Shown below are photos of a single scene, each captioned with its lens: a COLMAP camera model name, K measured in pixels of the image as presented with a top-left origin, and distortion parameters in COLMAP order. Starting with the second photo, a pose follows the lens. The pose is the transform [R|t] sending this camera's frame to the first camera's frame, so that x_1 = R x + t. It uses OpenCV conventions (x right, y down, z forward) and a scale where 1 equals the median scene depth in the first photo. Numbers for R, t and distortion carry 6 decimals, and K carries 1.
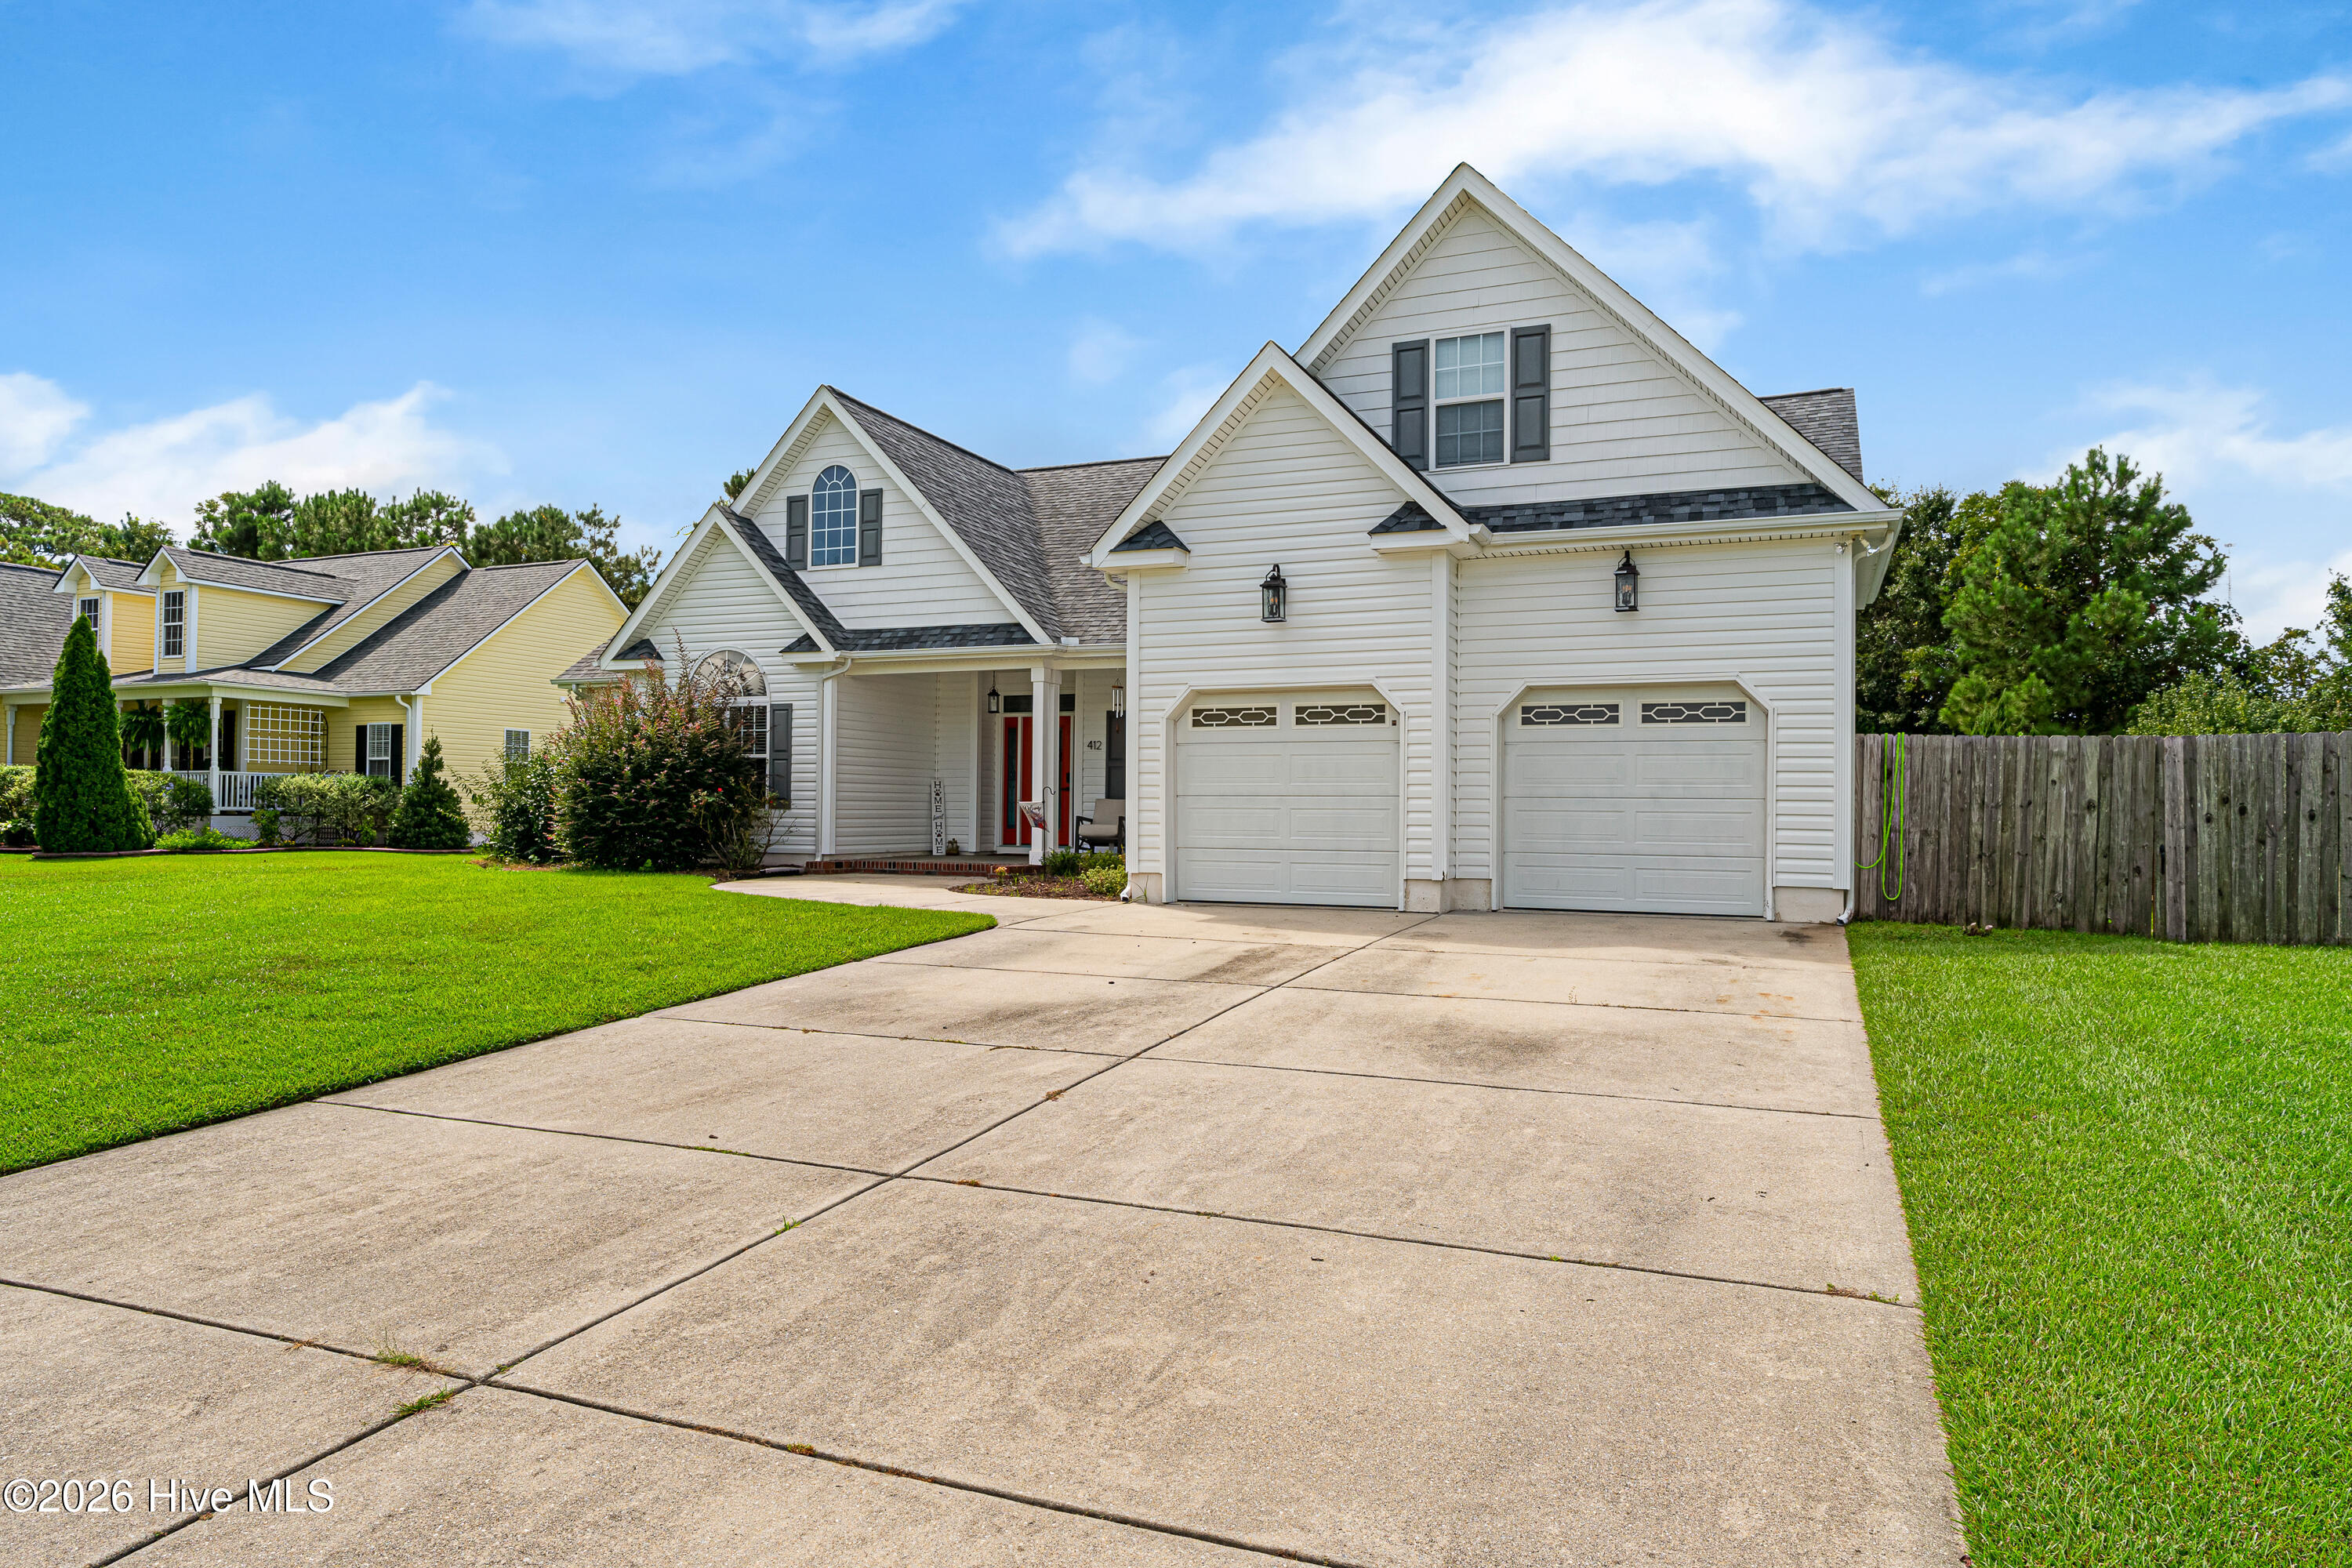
lens RADIAL K [[1472.8, 0, 1147.5], [0, 1472.8, 815.1], [0, 0, 1]] dist [-0.013238, 0.008554]
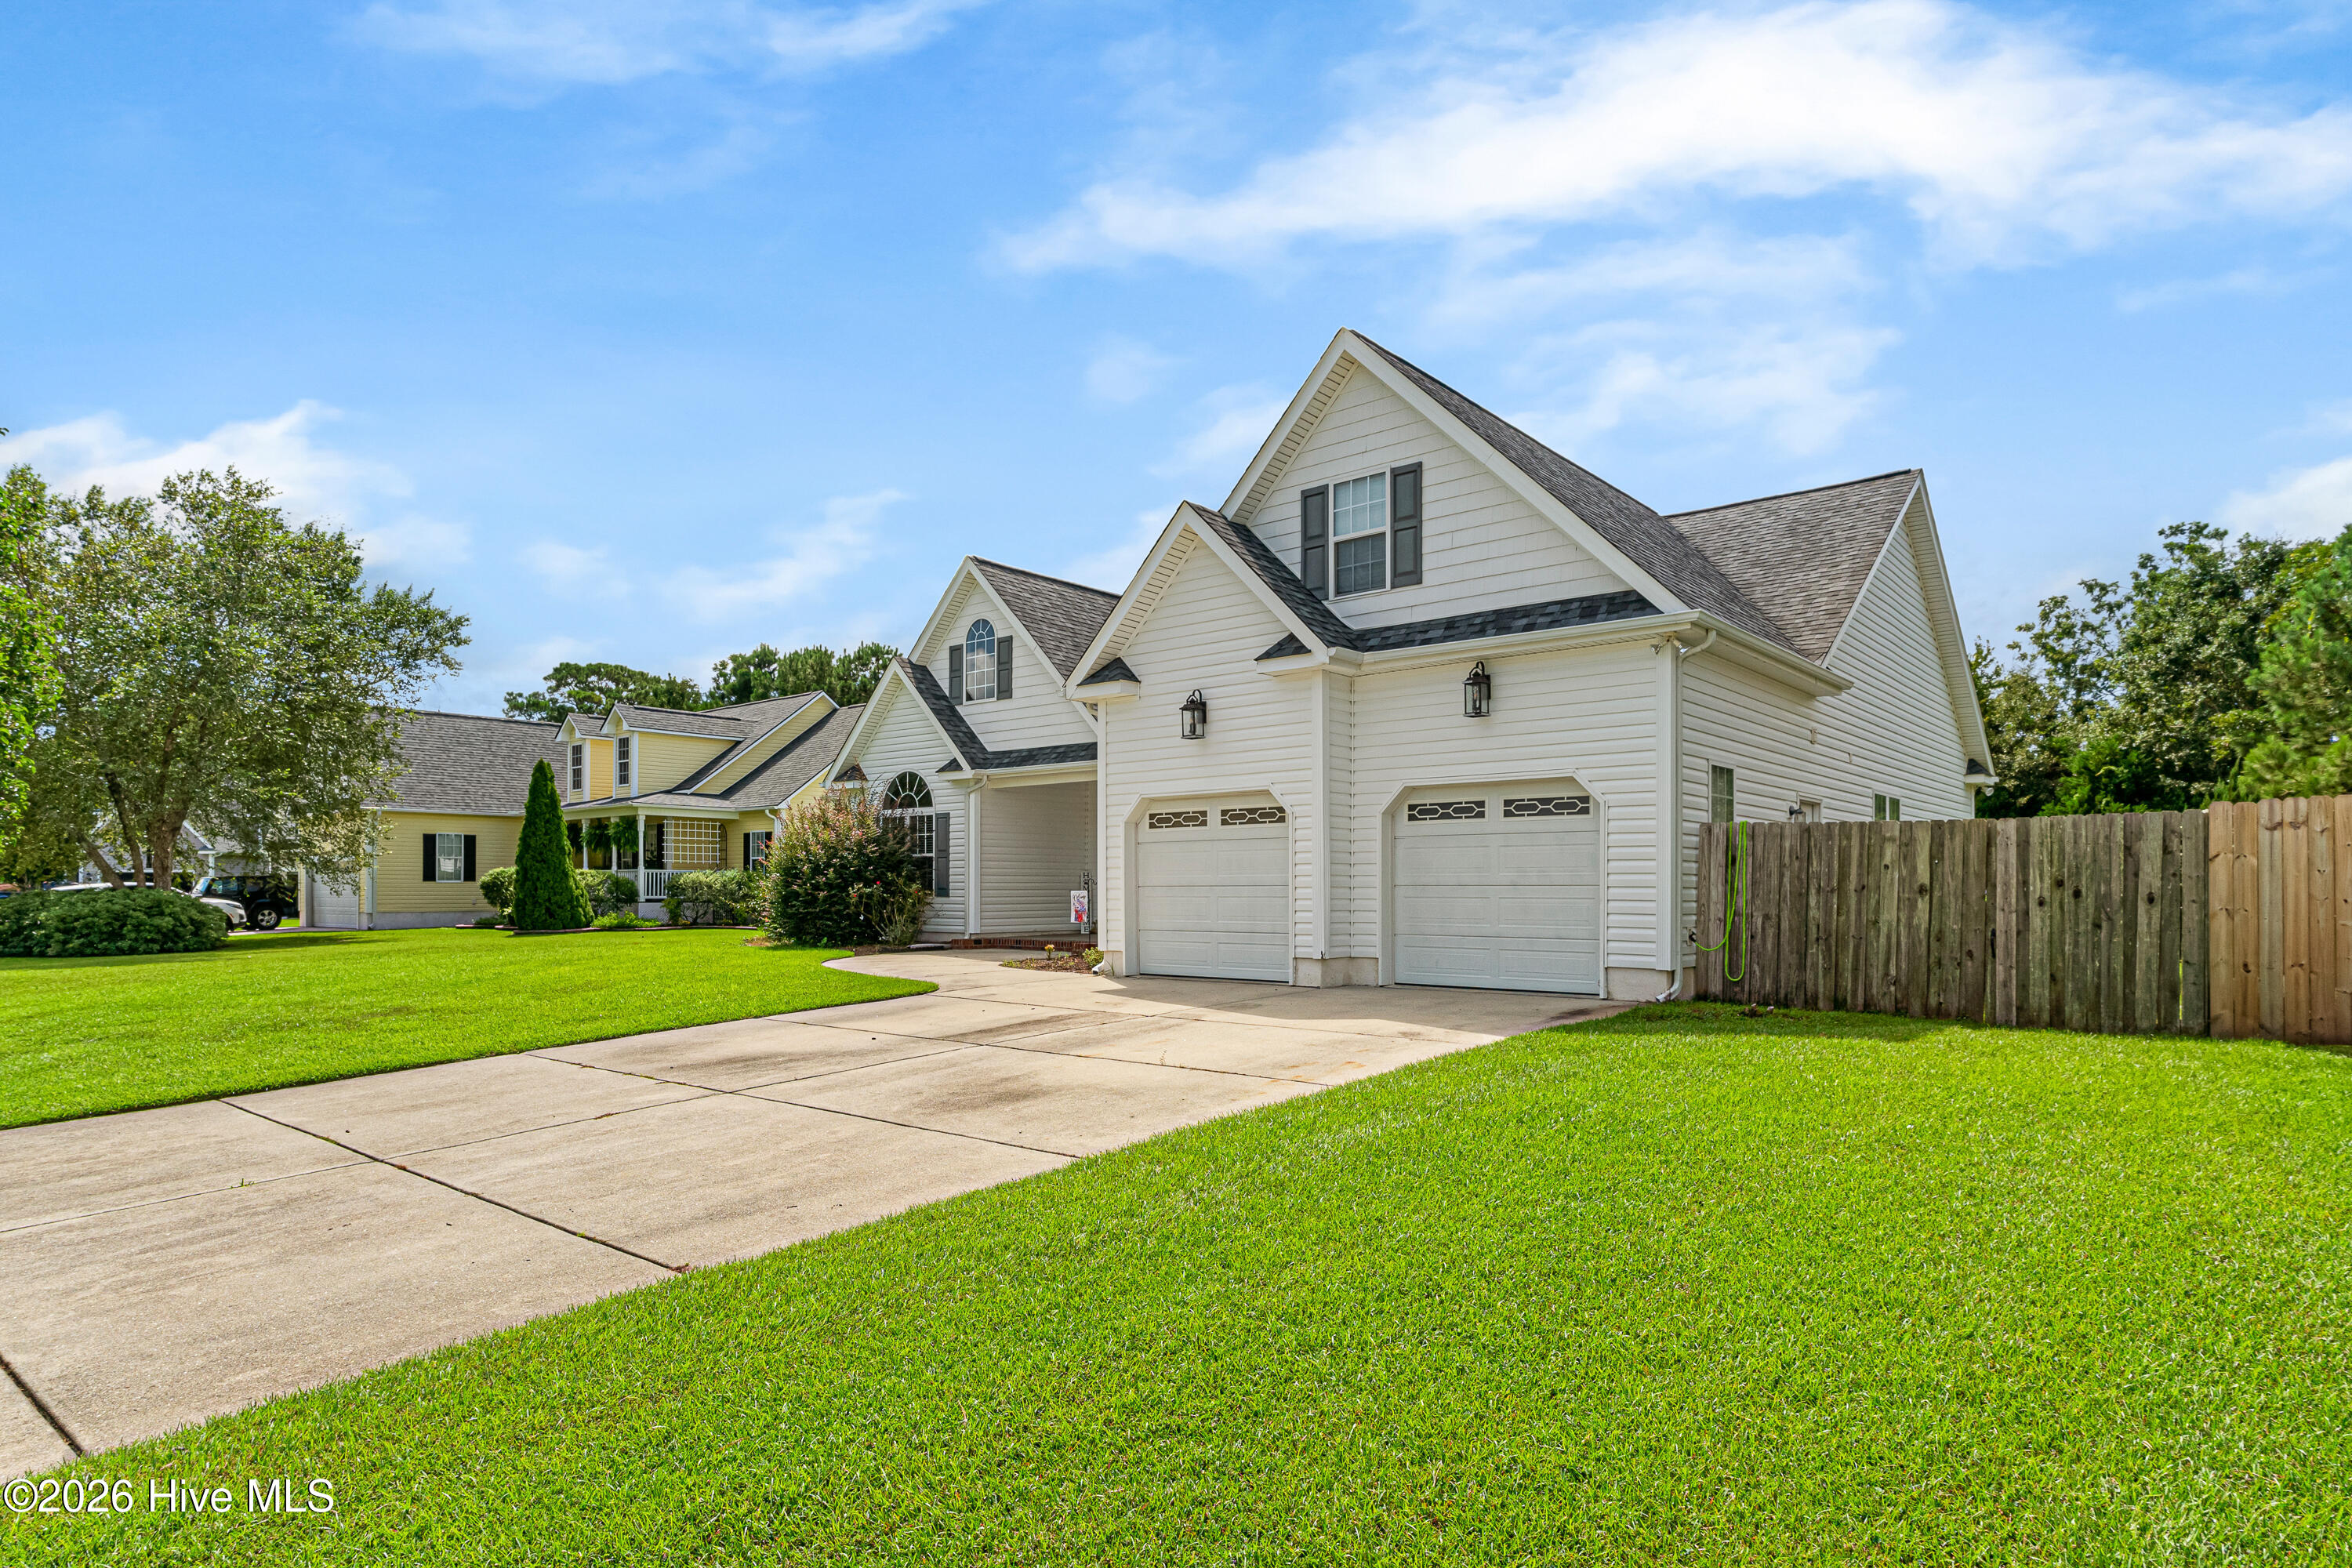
lens RADIAL K [[1297.2, 0, 1133.2], [0, 1297.2, 899.3], [0, 0, 1]] dist [0.001642, 0.001825]
pose [[0.954438, -0.006529, -0.298339, 0.244888], [0.007589, 0.999968, 0.002393, -0.003818], [0.298314, -0.004548, 0.954457, -0.005288]]
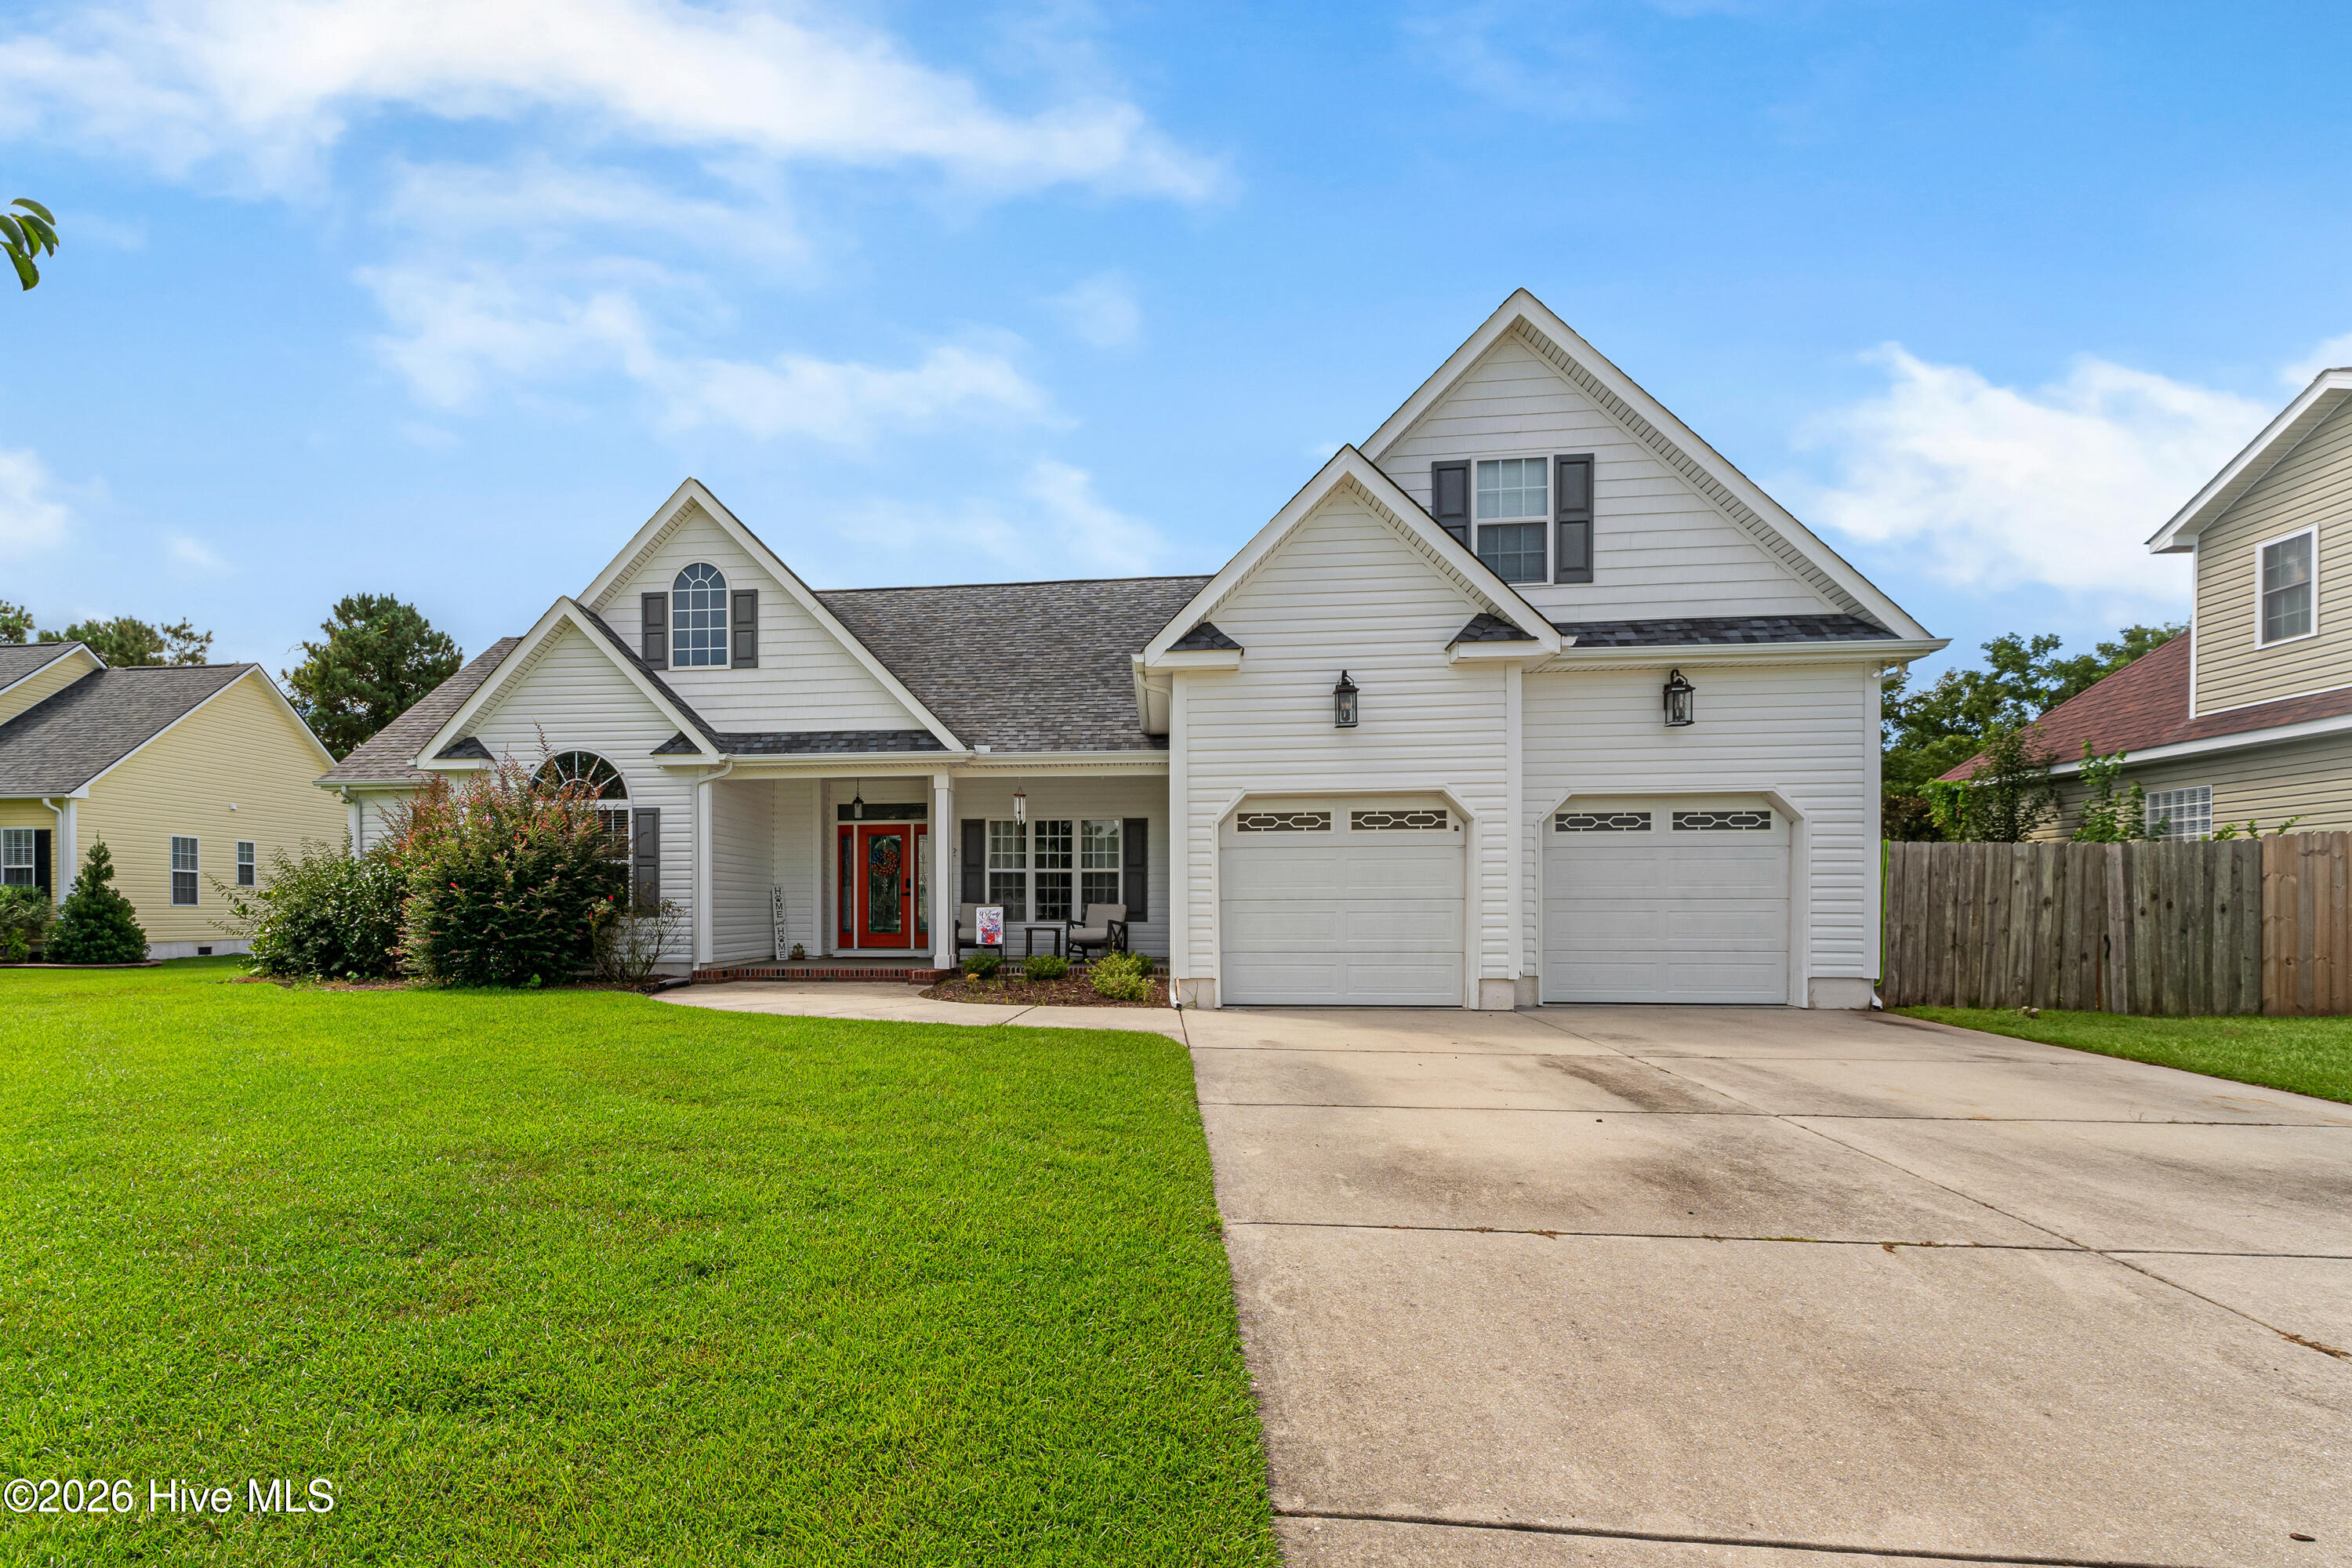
lens RADIAL K [[1197.8, 0, 962.6], [0, 1197.8, 920.9], [0, 0, 1]] dist [0.011382, -0.004094]
pose [[0.960413, -0.012654, 0.278292, -0.281311], [0.011443, 0.999917, 0.005977, -0.004466], [-0.278344, -0.002556, 0.960478, 0.199422]]
